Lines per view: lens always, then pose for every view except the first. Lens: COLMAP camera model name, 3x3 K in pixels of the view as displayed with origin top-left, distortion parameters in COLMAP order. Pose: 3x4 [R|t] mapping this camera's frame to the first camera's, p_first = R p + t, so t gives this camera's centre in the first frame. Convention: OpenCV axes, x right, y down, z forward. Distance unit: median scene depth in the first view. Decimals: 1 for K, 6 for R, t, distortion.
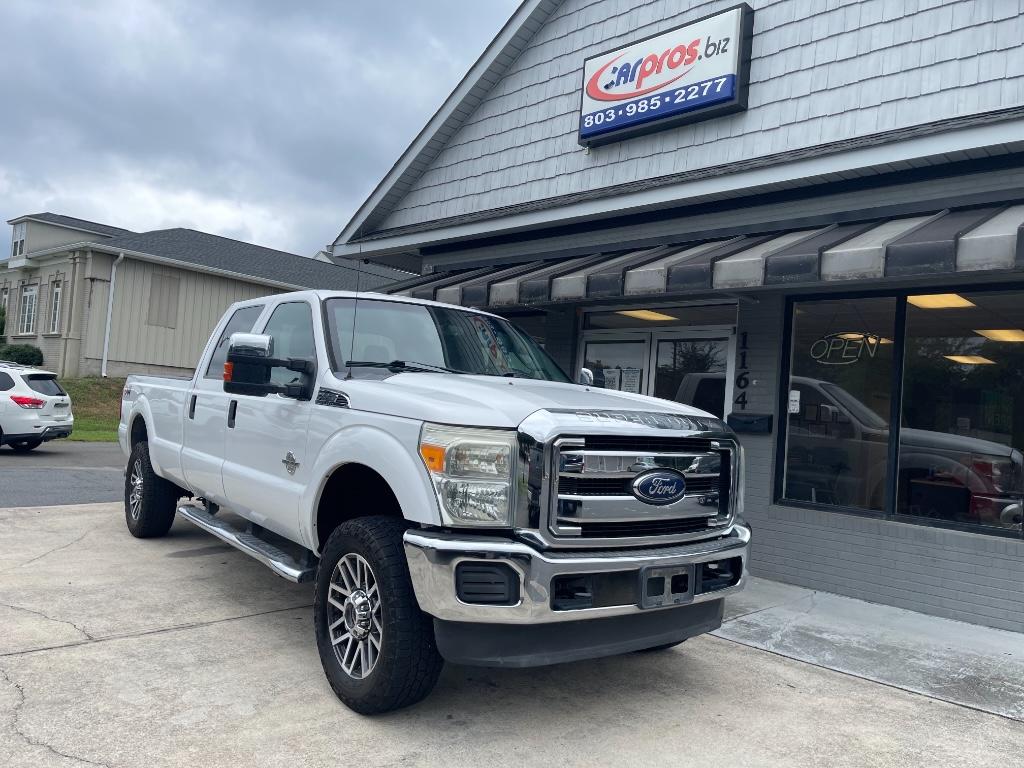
lens RADIAL K [[794.3, 0, 512.0], [0, 794.3, 384.0], [0, 0, 1]] dist [0.045053, -0.058715]
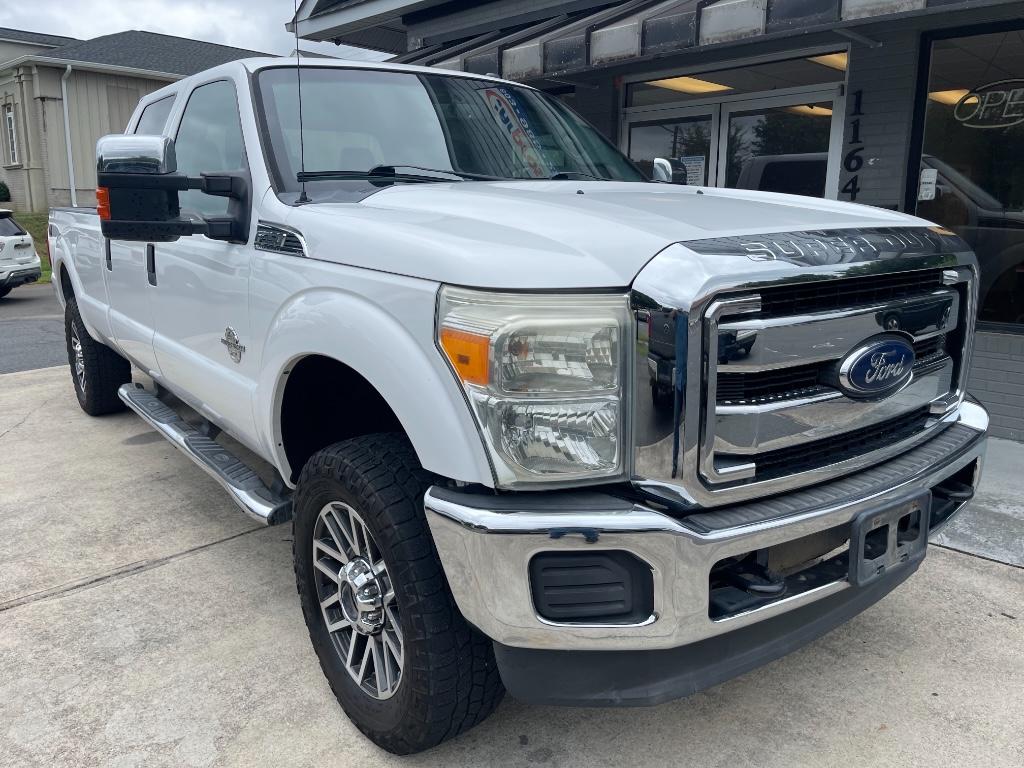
lens RADIAL K [[794.3, 0, 512.0], [0, 794.3, 384.0], [0, 0, 1]] dist [0.045053, -0.058715]
pose [[0.997518, -0.068236, -0.017347, -0.048150], [0.070406, 0.967826, 0.241569, -0.008539], [0.000306, -0.242191, 0.970229, 0.384437]]
